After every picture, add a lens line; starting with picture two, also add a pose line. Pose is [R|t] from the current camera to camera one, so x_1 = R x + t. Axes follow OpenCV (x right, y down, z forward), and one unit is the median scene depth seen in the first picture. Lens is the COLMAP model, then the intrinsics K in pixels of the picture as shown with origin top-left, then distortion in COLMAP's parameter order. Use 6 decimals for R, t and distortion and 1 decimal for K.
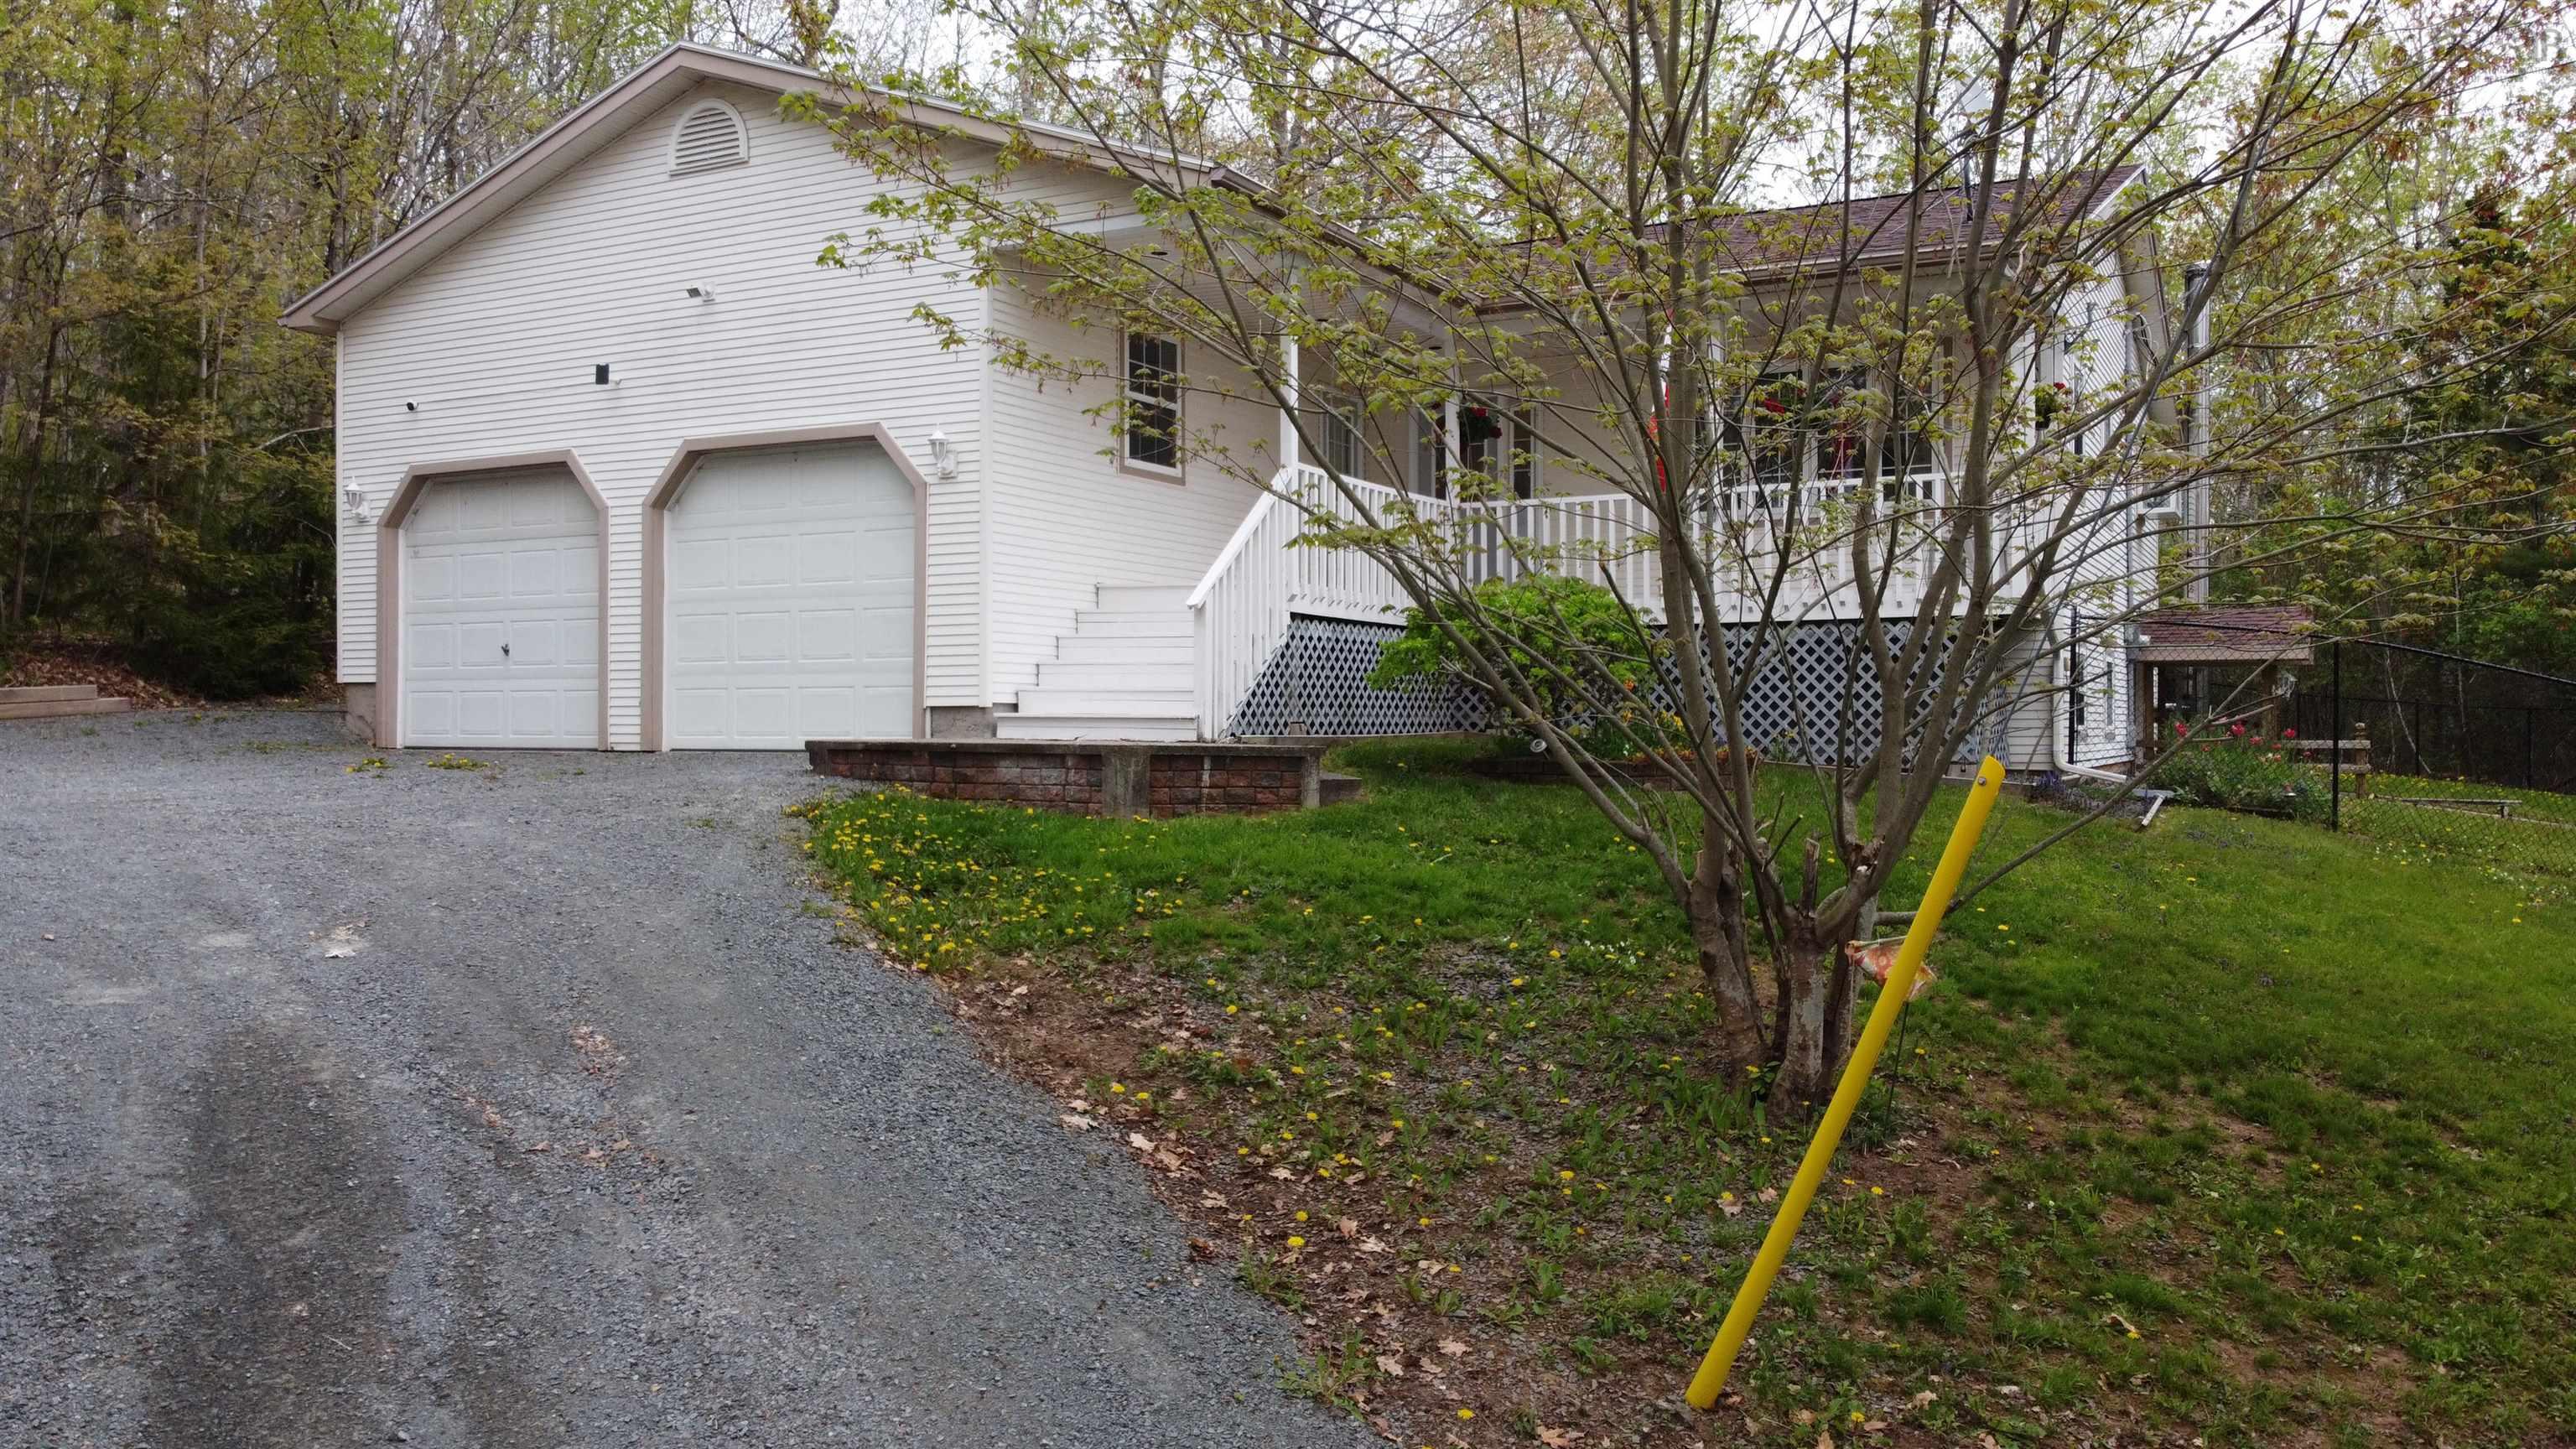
lens RADIAL K [[1958.4, 0, 1287.5], [0, 1958.4, 731.0], [0, 0, 1]] dist [-0.009396, 0.006004]
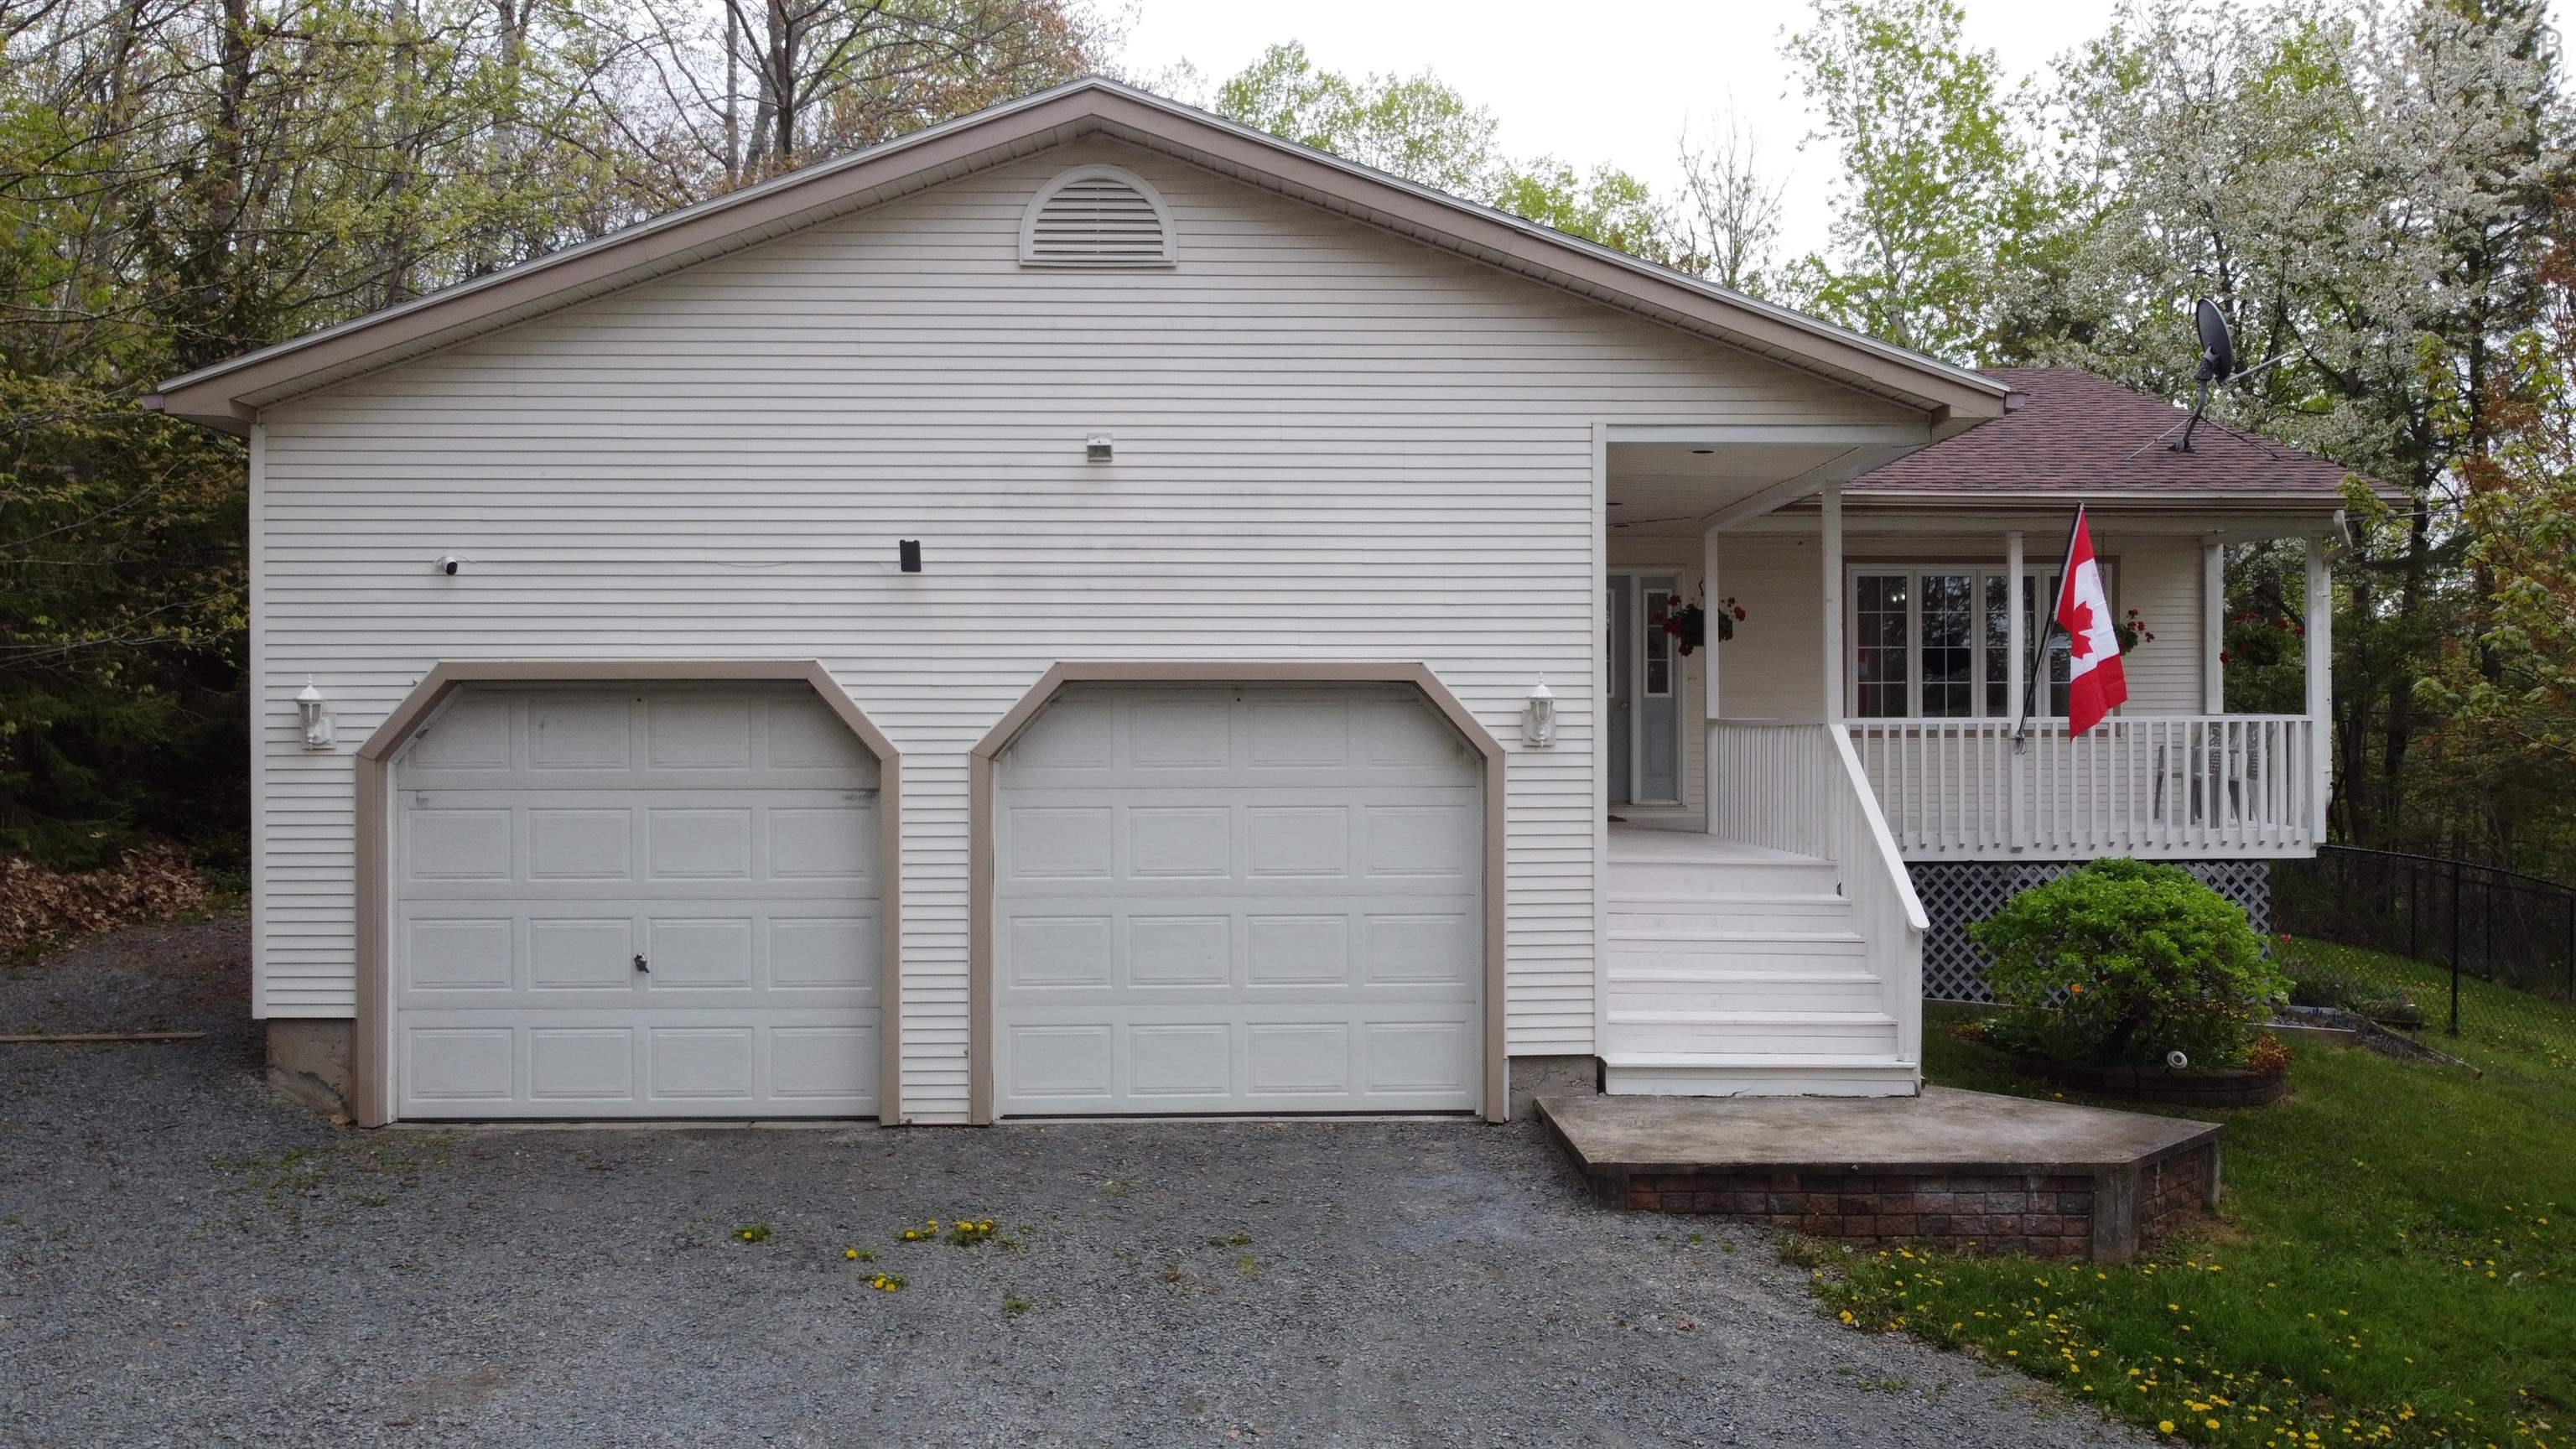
lens RADIAL K [[1958.4, 0, 1285.8], [0, 1958.4, 725.6], [0, 0, 1]] dist [-0.009396, 0.006004]
pose [[0.867922, -0.003979, 0.496685, -0.570975], [0.004165, 0.999991, 0.000733, -0.126425], [-0.496683, 0.001432, 0.867931, 0.372730]]
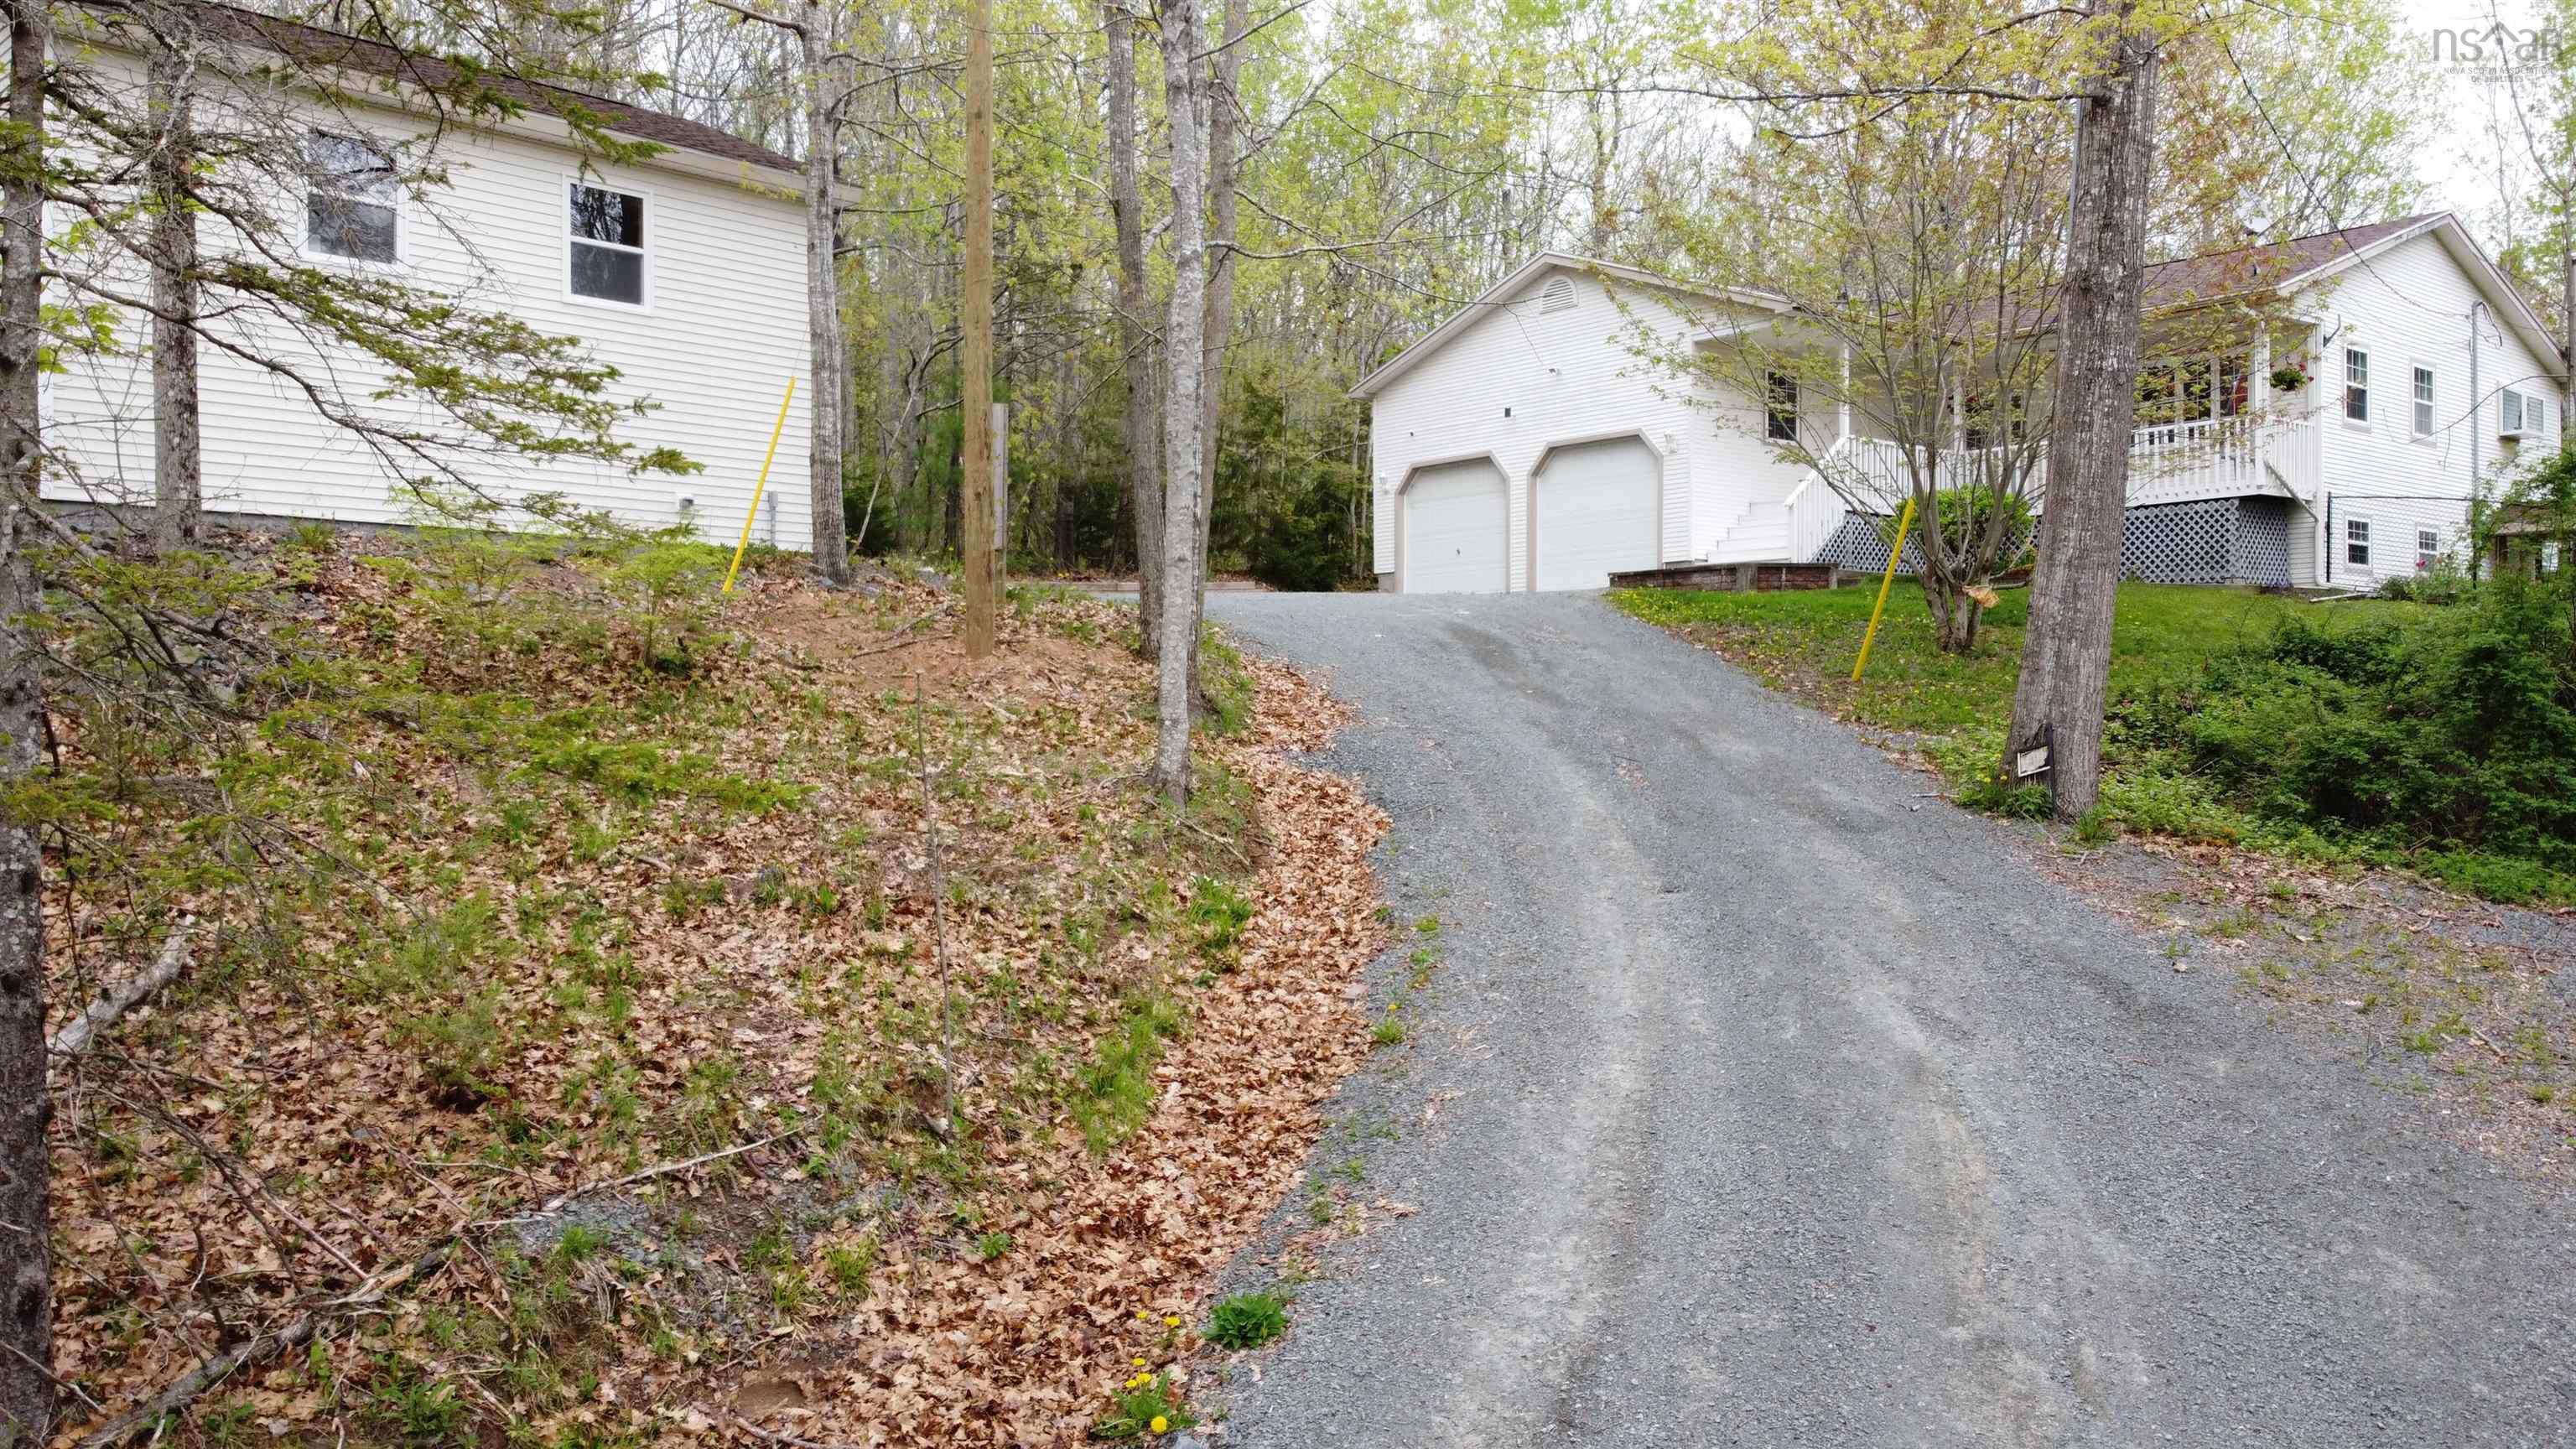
lens RADIAL K [[1958.4, 0, 1277.8], [0, 1958.4, 720.3], [0, 0, 1]] dist [-0.009396, 0.006004]
pose [[0.922005, -0.006889, -0.387117, 0.225182], [0.005925, 0.999976, -0.003683, 0.149568], [0.387133, 0.001102, 0.922023, -1.004775]]
